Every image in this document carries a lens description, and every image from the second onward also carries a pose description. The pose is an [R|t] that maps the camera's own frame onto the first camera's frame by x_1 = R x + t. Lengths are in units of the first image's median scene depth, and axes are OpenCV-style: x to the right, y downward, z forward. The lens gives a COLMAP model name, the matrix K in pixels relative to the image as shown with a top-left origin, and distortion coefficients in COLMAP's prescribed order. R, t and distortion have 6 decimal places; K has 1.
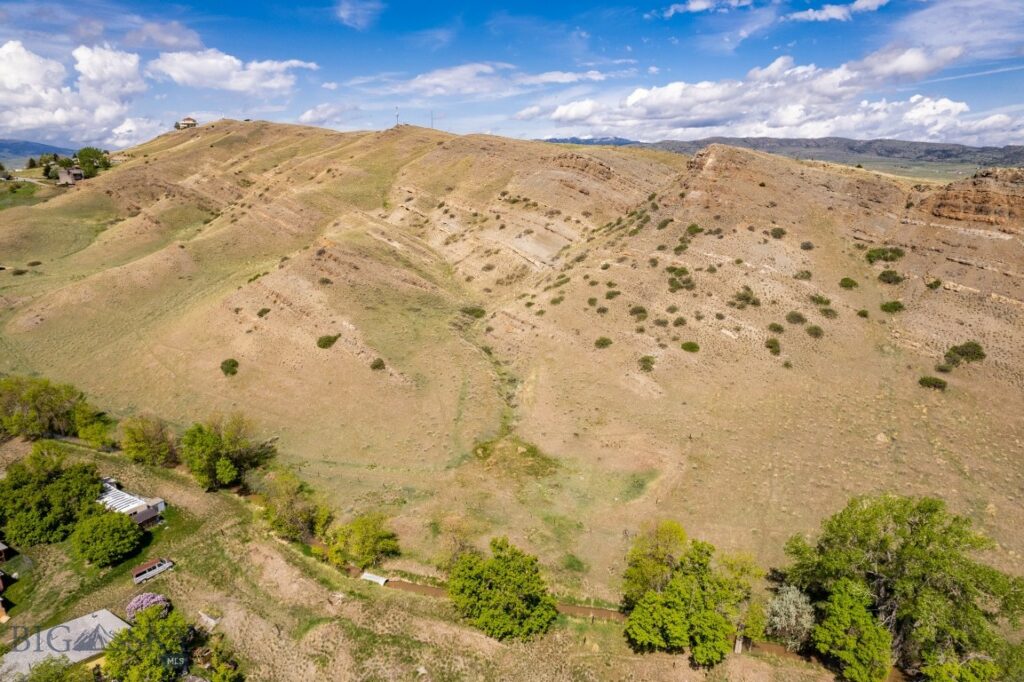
lens RADIAL K [[615.4, 0, 514.7], [0, 615.4, 373.0], [0, 0, 1]] dist [-0.055181, 0.043117]
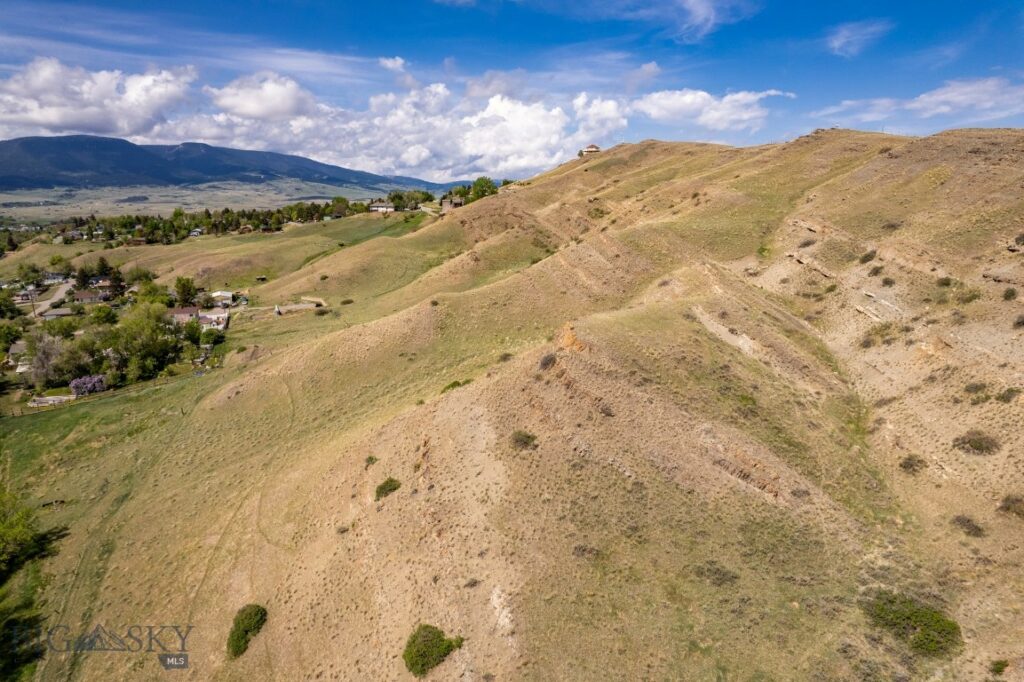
lens RADIAL K [[650.0, 0, 522.7], [0, 650.0, 338.2], [0, 0, 1]] dist [-0.092947, 0.086623]
pose [[0.808991, 0.106699, -0.578057, -0.044160], [-0.170143, 0.983797, -0.056524, -0.146990], [0.562659, 0.144079, 0.814037, 0.473766]]
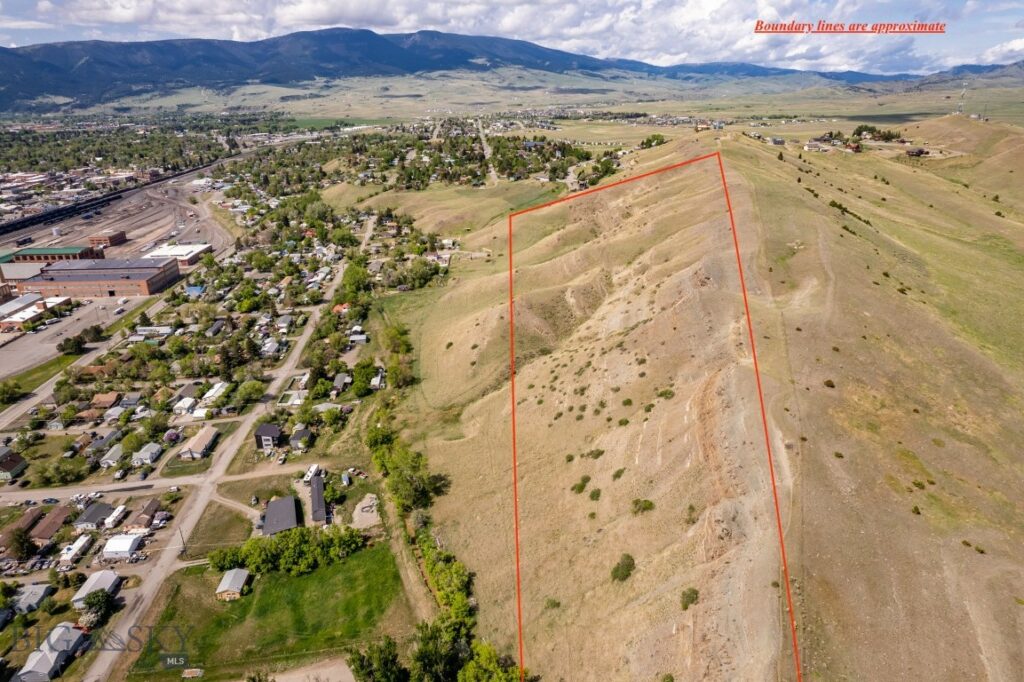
lens RADIAL K [[650.0, 0, 522.7], [0, 650.0, 338.2], [0, 0, 1]] dist [-0.092947, 0.086623]
pose [[0.576210, 0.281056, -0.767457, 1.141392], [-0.235263, 0.956306, 0.173579, -0.374891], [0.782709, 0.080536, 0.617155, -0.261983]]
